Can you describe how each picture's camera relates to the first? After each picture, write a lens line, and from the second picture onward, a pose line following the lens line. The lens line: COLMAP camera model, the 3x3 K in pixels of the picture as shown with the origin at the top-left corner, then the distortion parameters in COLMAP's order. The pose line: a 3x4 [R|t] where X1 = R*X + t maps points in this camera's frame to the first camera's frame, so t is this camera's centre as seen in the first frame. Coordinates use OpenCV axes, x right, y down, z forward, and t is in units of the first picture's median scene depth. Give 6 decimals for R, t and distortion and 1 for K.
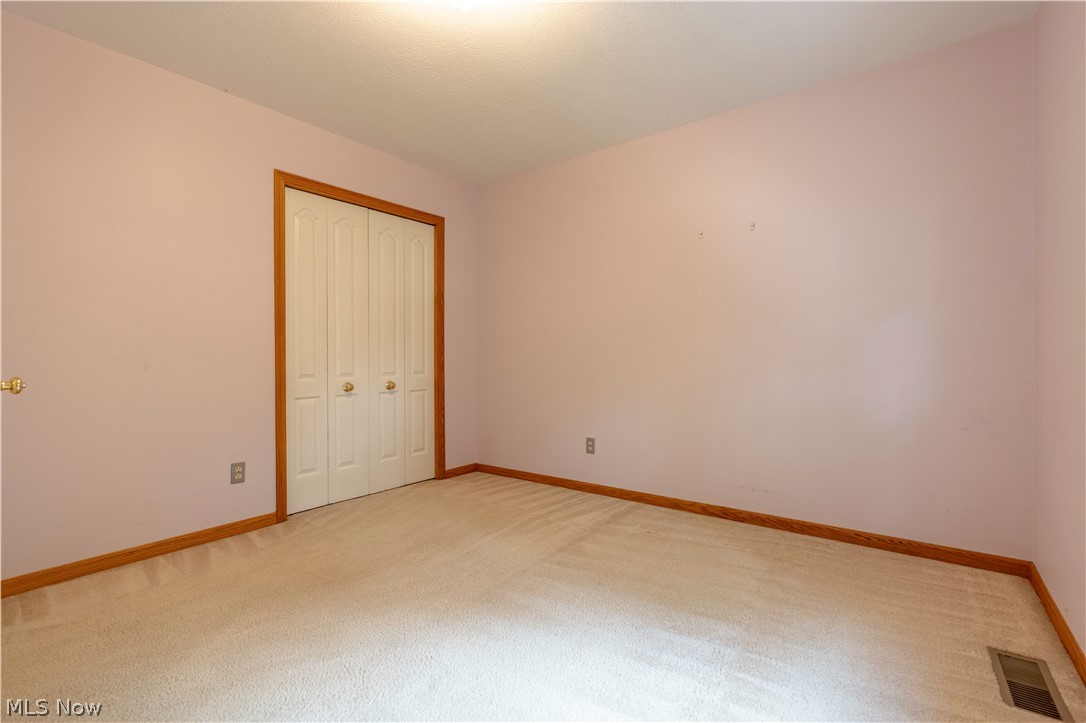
lens RADIAL K [[487.9, 0, 545.9], [0, 487.9, 358.9], [0, 0, 1]] dist [-0.001438, 0.001247]
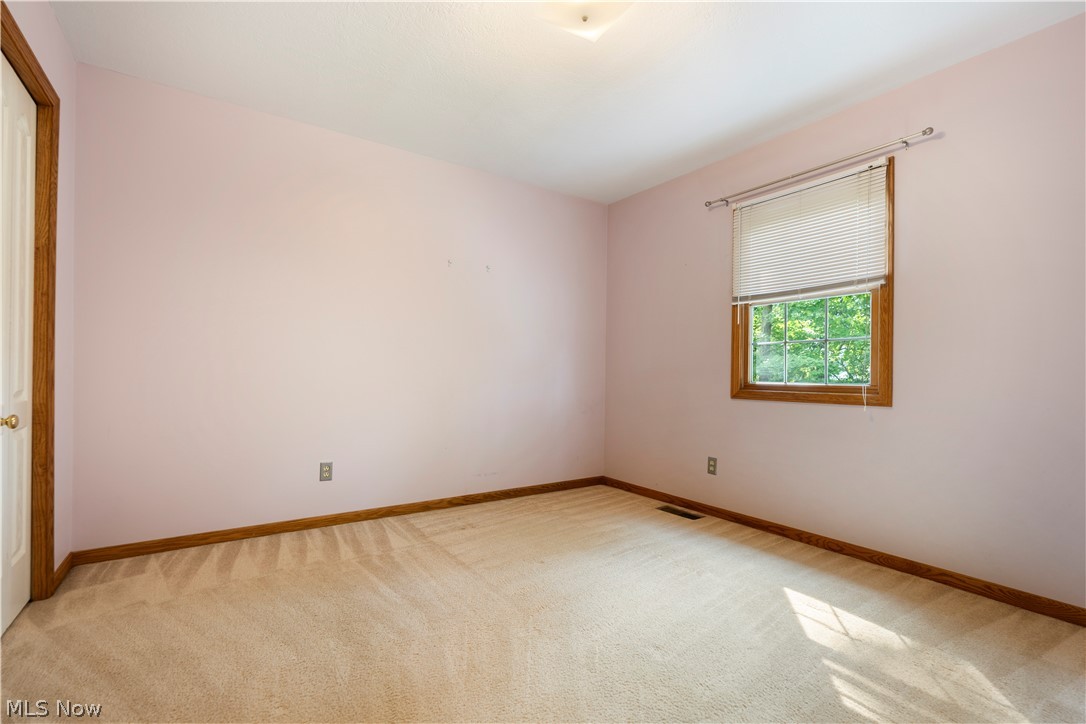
lens RADIAL K [[487.9, 0, 548.2], [0, 487.9, 370.3], [0, 0, 1]] dist [-0.001438, 0.001247]
pose [[0.314916, 0.011609, 0.949049, -0.693879], [-0.013598, 0.999878, -0.007718, 0.000774], [-0.949022, -0.010475, 0.315035, 0.414672]]
